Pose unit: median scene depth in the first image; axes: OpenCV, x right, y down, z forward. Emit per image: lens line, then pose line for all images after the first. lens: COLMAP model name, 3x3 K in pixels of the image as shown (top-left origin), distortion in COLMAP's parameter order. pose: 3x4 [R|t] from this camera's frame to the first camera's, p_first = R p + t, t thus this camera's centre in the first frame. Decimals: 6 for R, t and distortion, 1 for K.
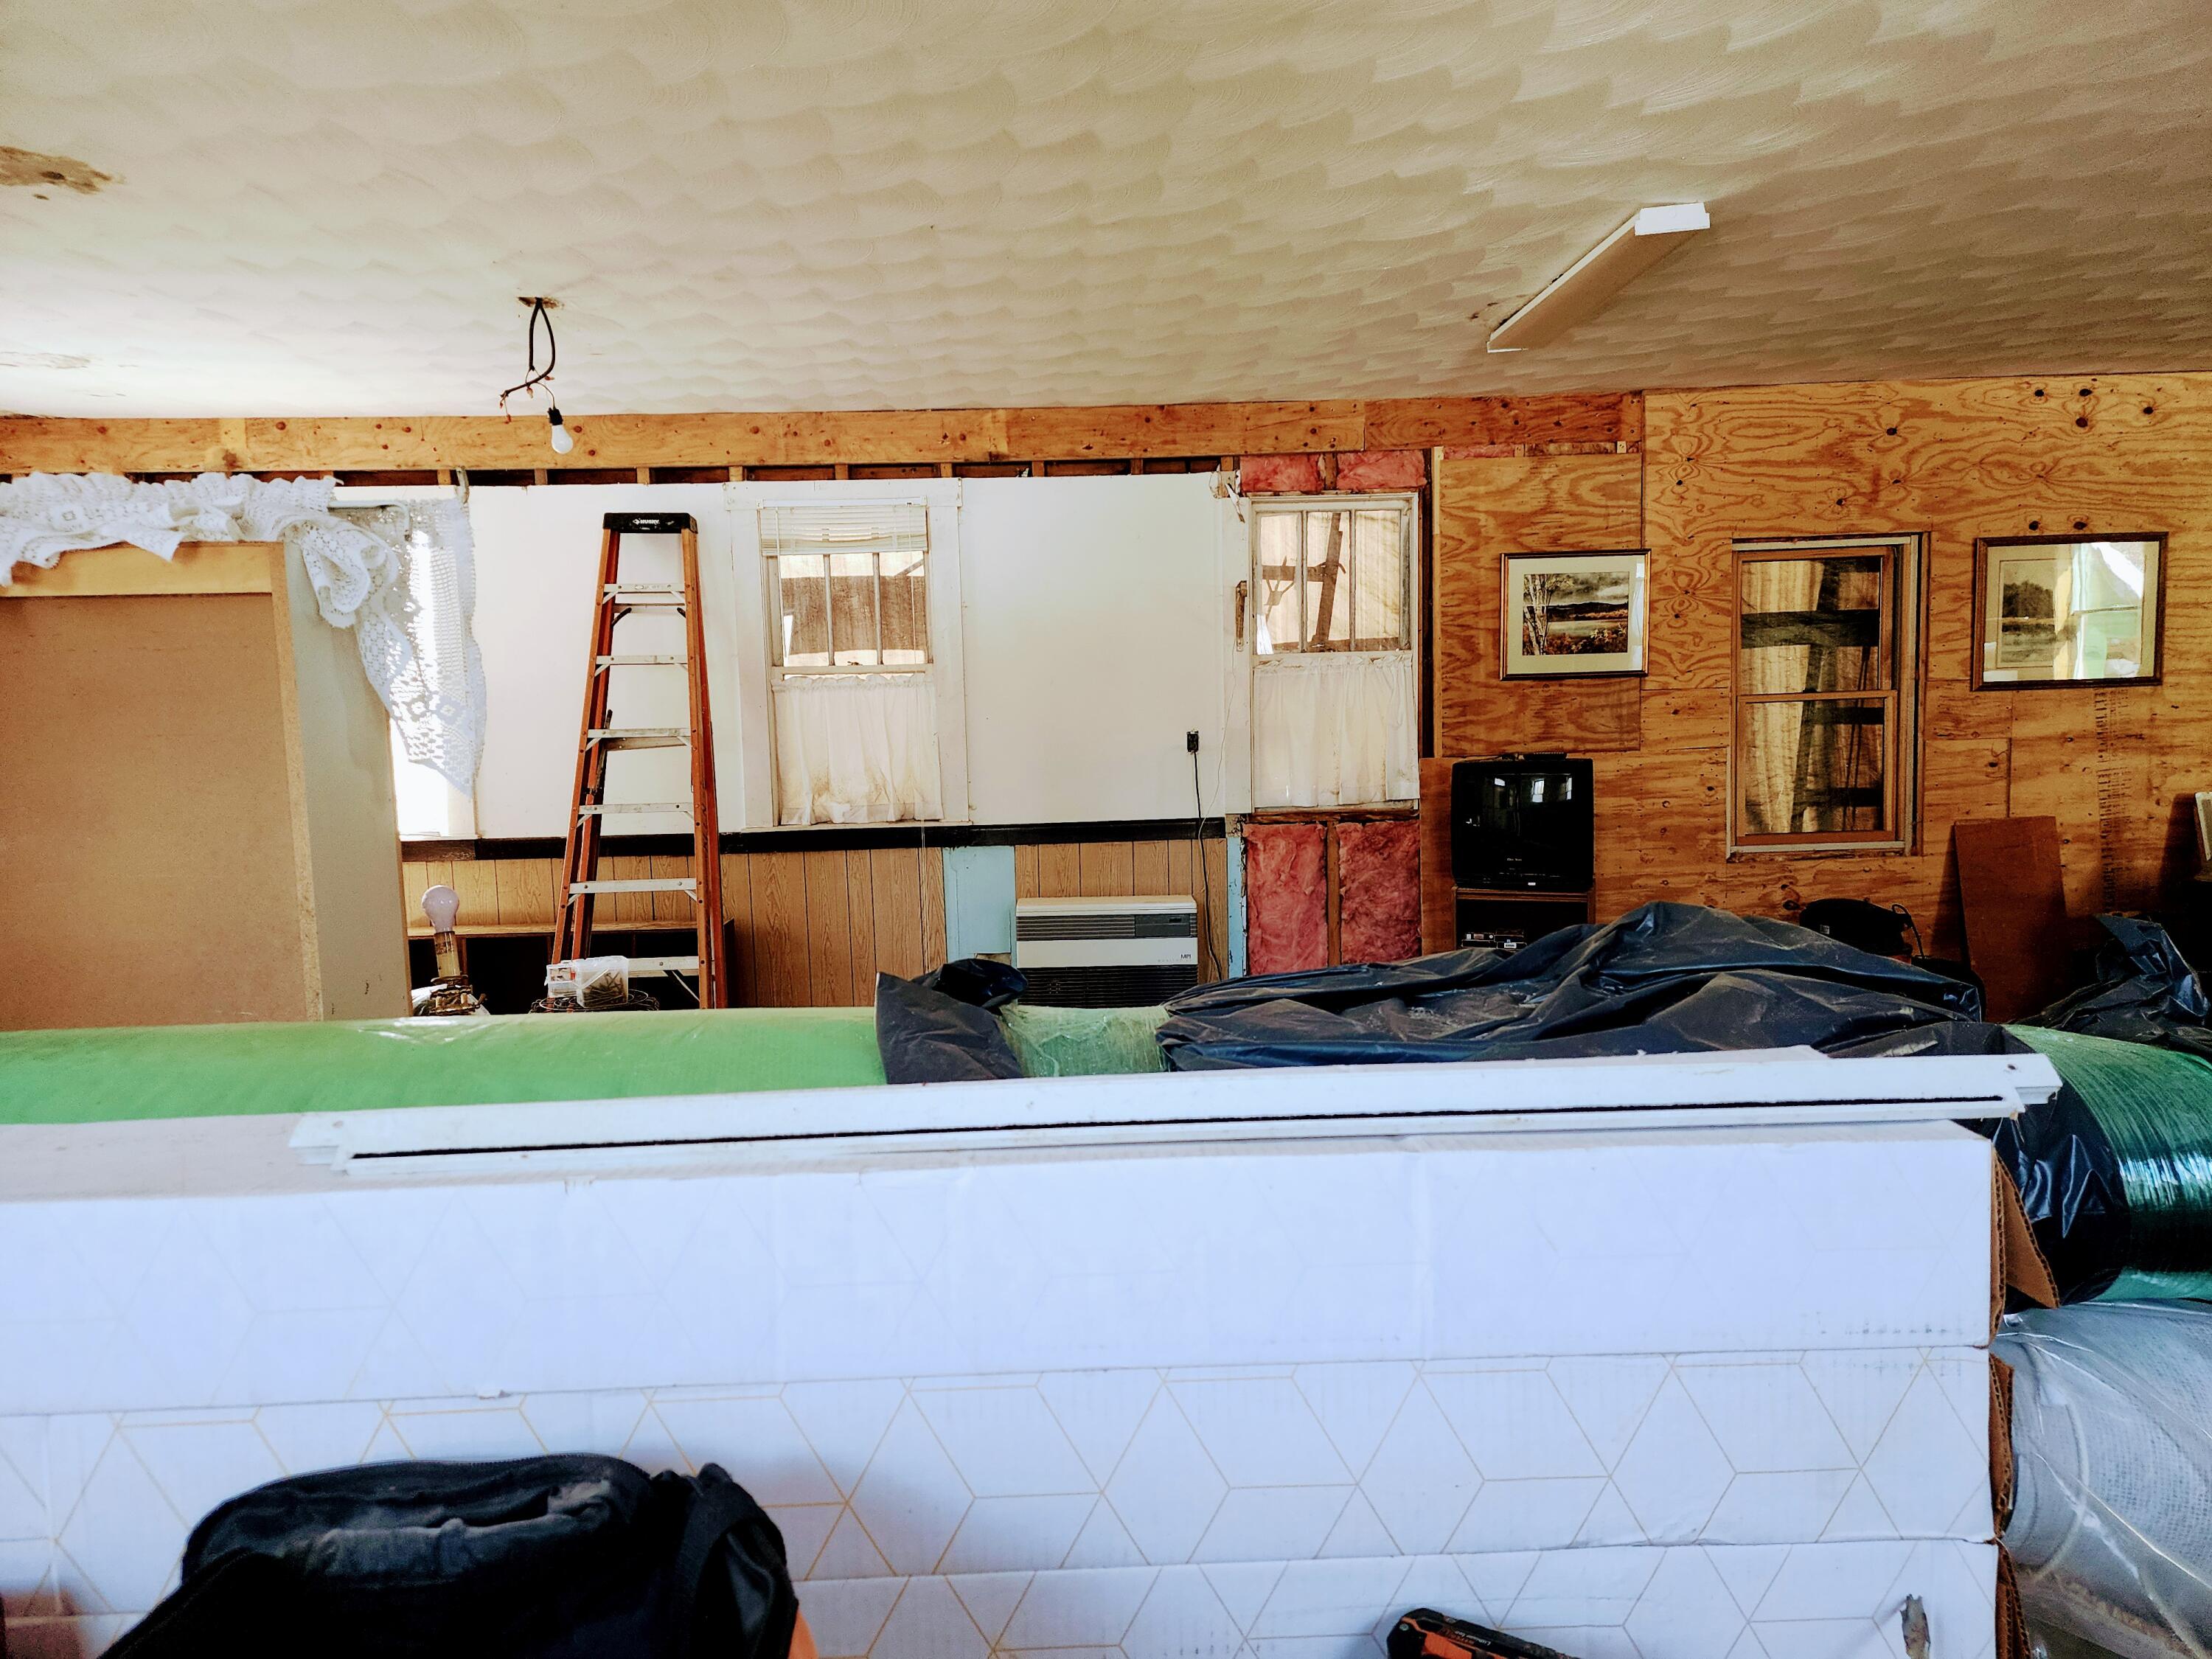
lens RADIAL K [[1453.9, 0, 1106.4], [0, 1453.9, 834.1], [0, 0, 1]] dist [0.072755, -0.004073]
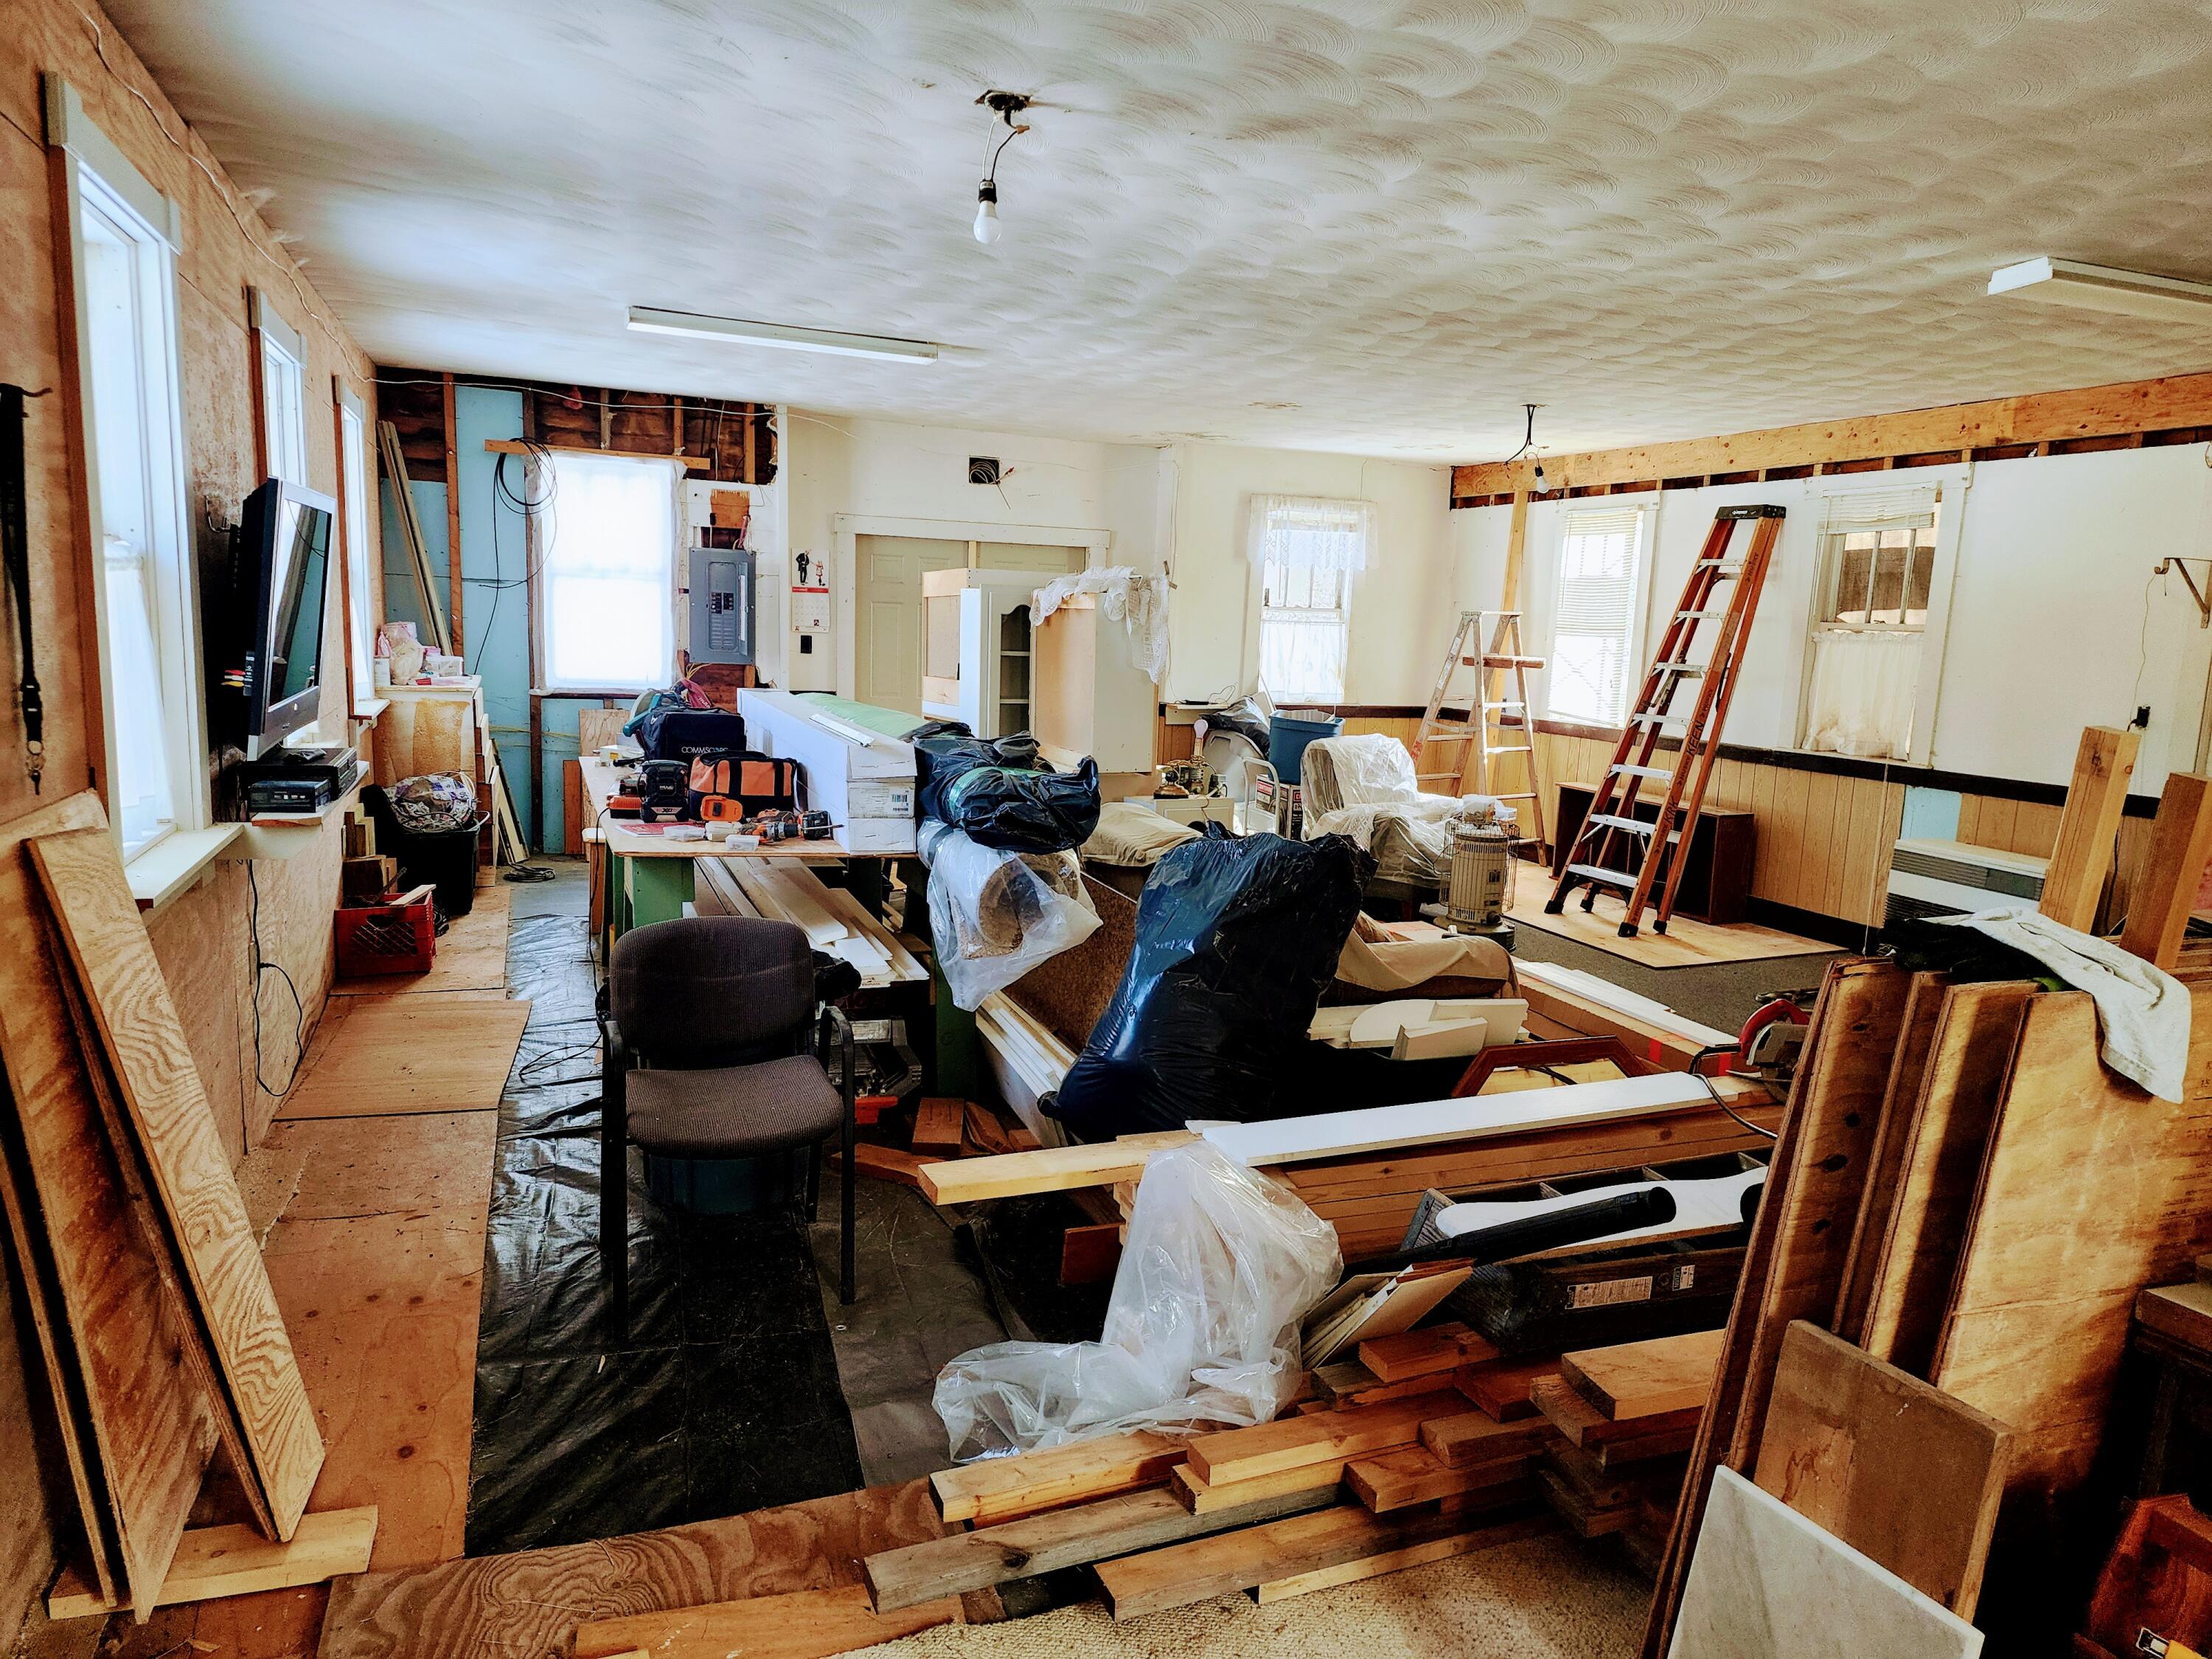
lens RADIAL K [[1453.9, 0, 1104.2], [0, 1453.9, 831.2], [0, 0, 1]] dist [0.072755, -0.004073]
pose [[0.354307, 0.183772, -0.916894, 0.775507], [-0.151240, 0.978852, 0.137748, -0.021771], [0.922818, 0.089866, 0.374608, -0.029494]]
